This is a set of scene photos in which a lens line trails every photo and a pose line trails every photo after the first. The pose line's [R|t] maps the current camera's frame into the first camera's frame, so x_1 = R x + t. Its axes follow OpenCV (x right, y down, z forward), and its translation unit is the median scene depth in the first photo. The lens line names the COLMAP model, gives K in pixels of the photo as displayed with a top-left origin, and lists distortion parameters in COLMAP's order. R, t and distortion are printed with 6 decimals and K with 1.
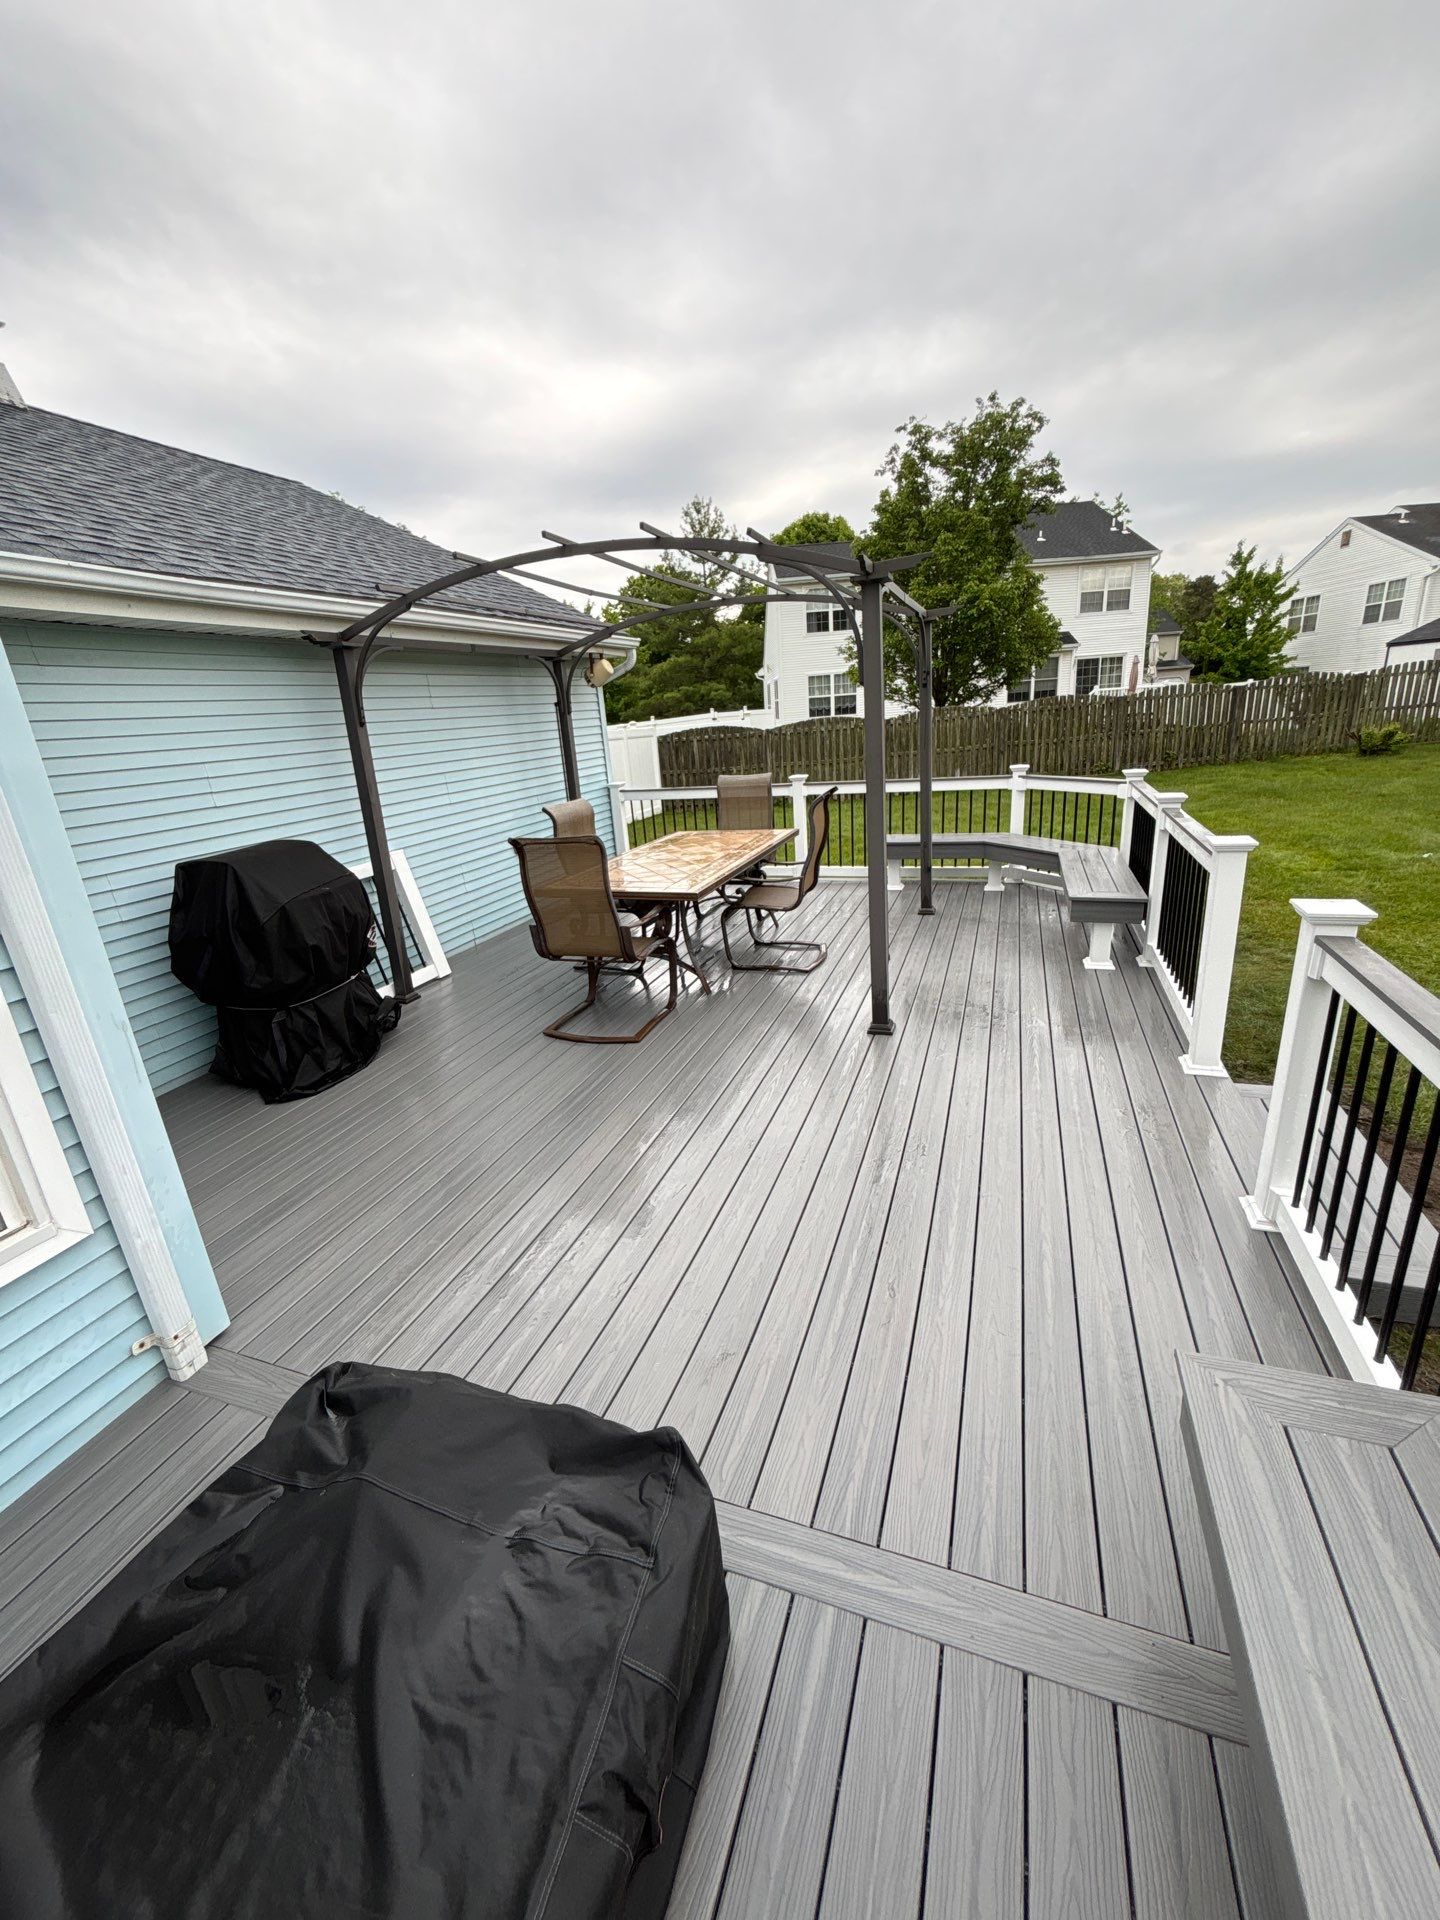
lens RADIAL K [[773.3, 0, 720.1], [0, 773.3, 957.9], [0, 0, 1]] dist [-0.001135, 0.000554]
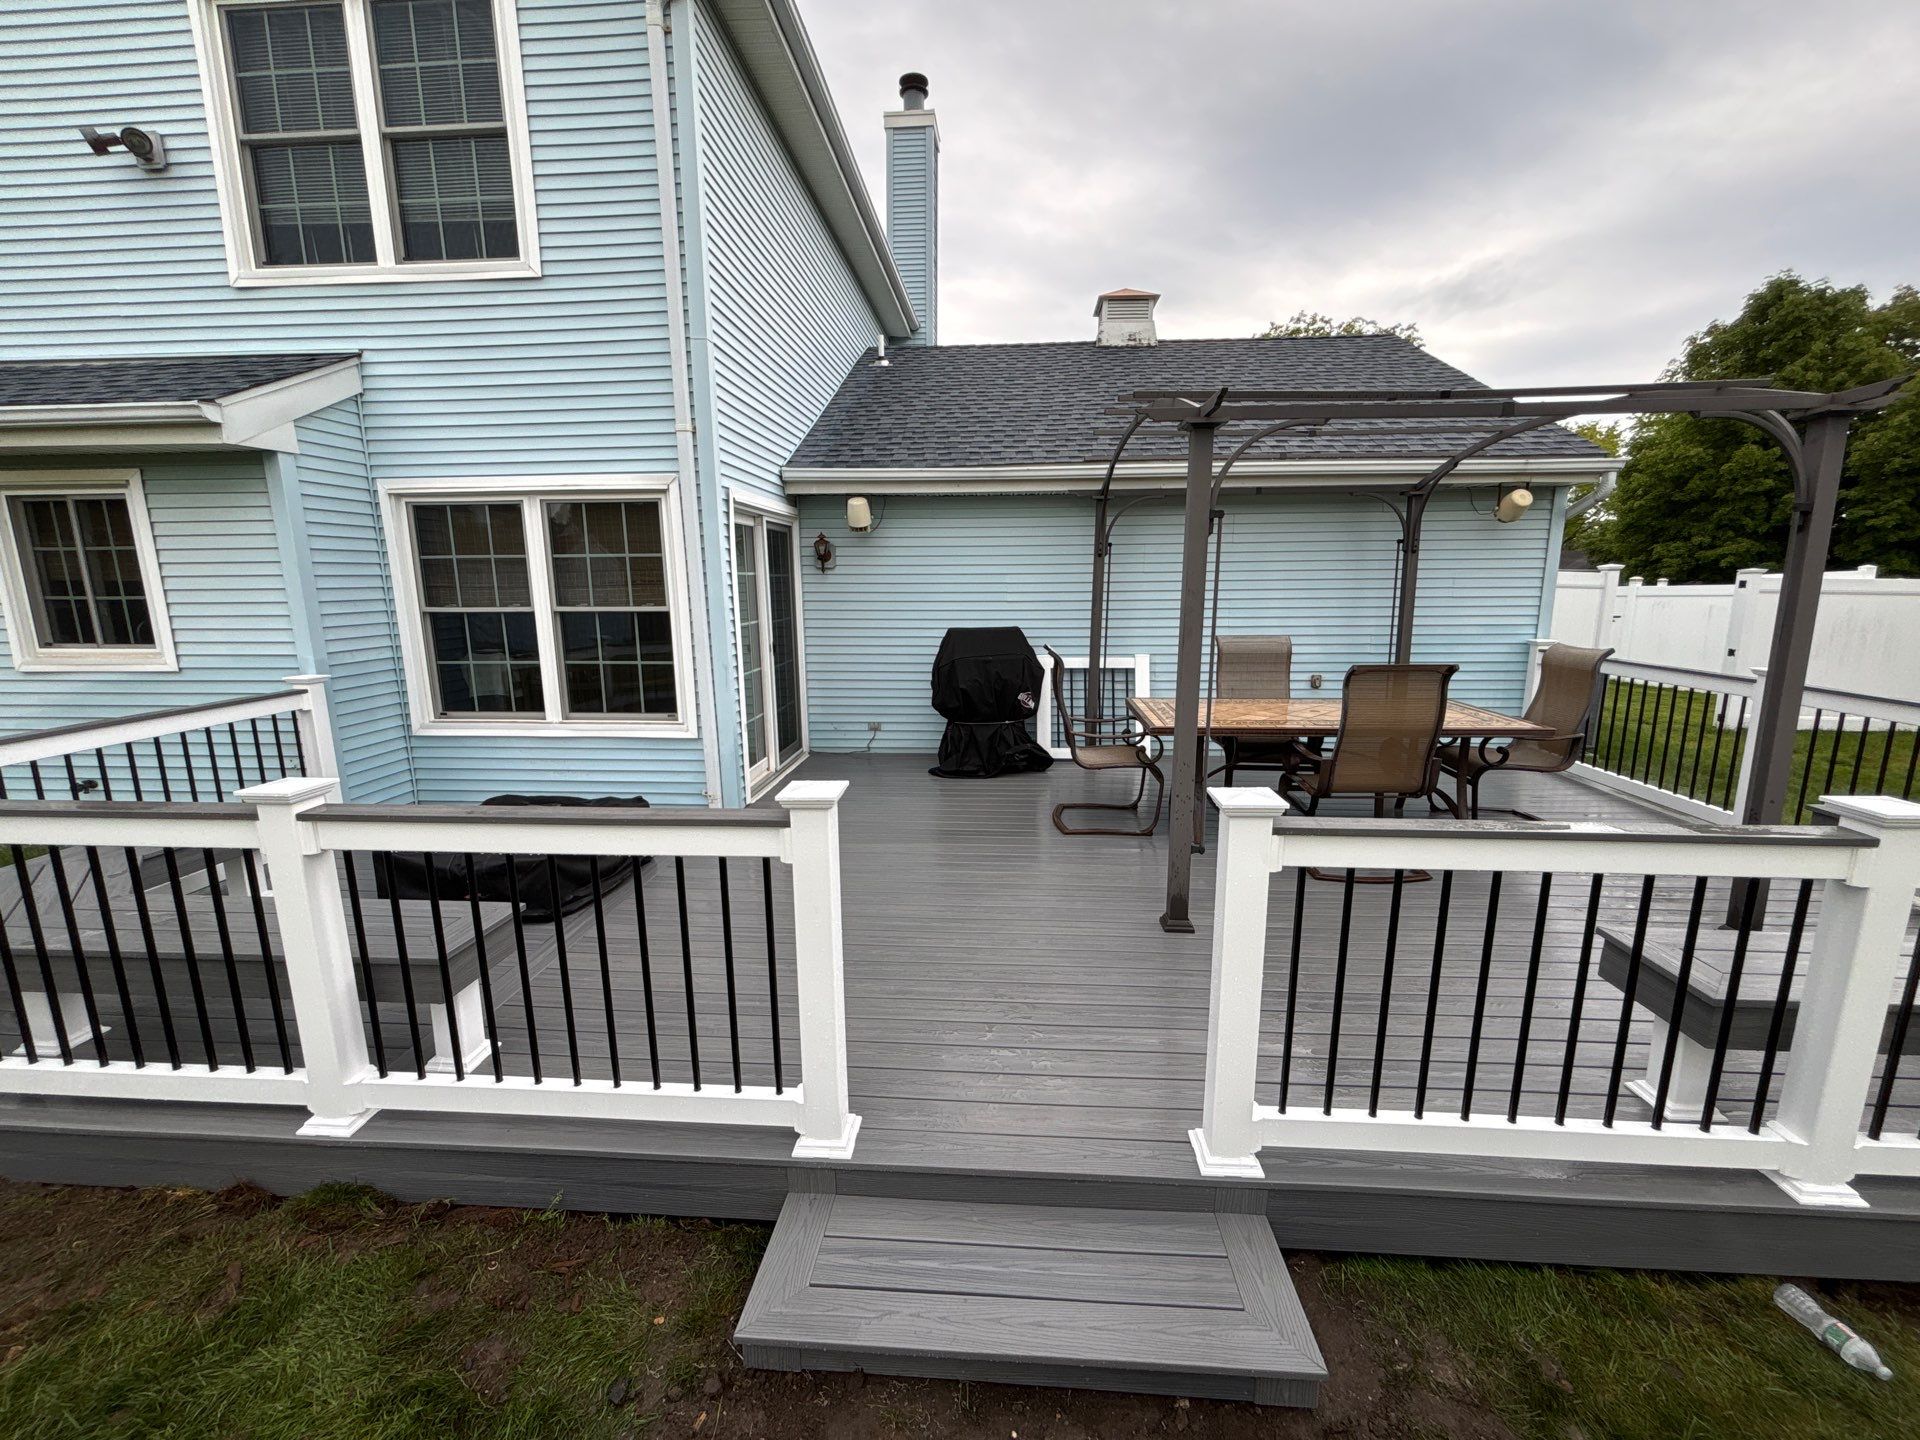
lens RADIAL K [[773.3, 0, 959.7], [0, 773.3, 722.4], [0, 0, 1]] dist [-0.001135, 0.000554]
pose [[0.274220, 0.245324, -0.929849, 0.212193], [-0.305064, 0.939164, 0.157816, -0.043262], [0.911997, 0.240387, 0.332377, 0.104543]]
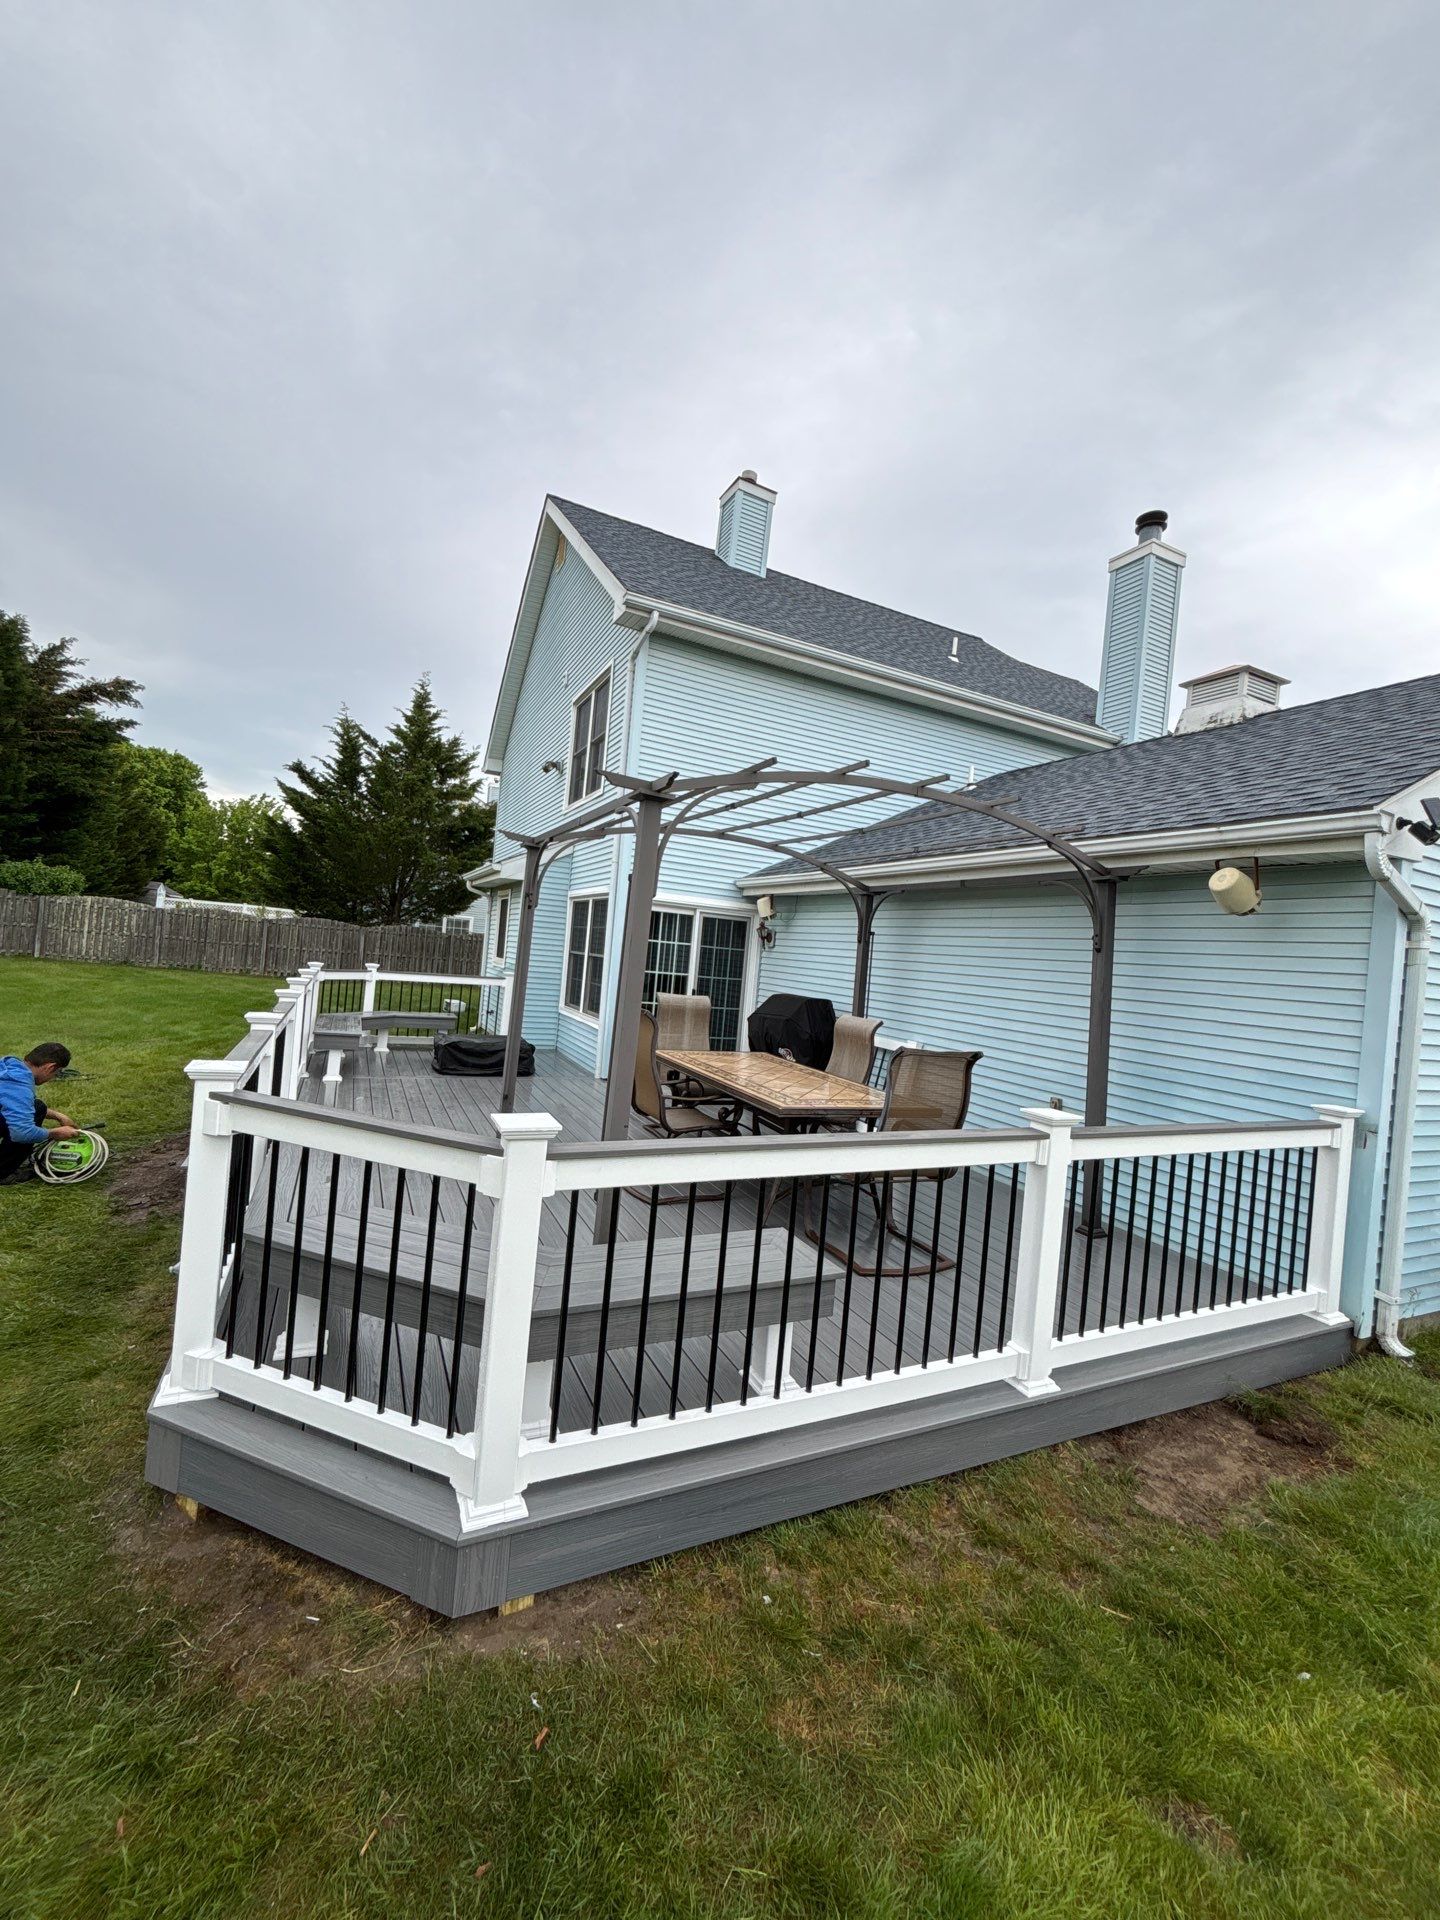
lens RADIAL K [[773.3, 0, 715.8], [0, 773.3, 961.6], [0, 0, 1]] dist [-0.001135, 0.000554]
pose [[-0.704207, 0.016449, -0.709804, 0.216793], [-0.250386, 0.929747, 0.269958, -0.159817], [0.664379, 0.367831, -0.650616, 0.478801]]
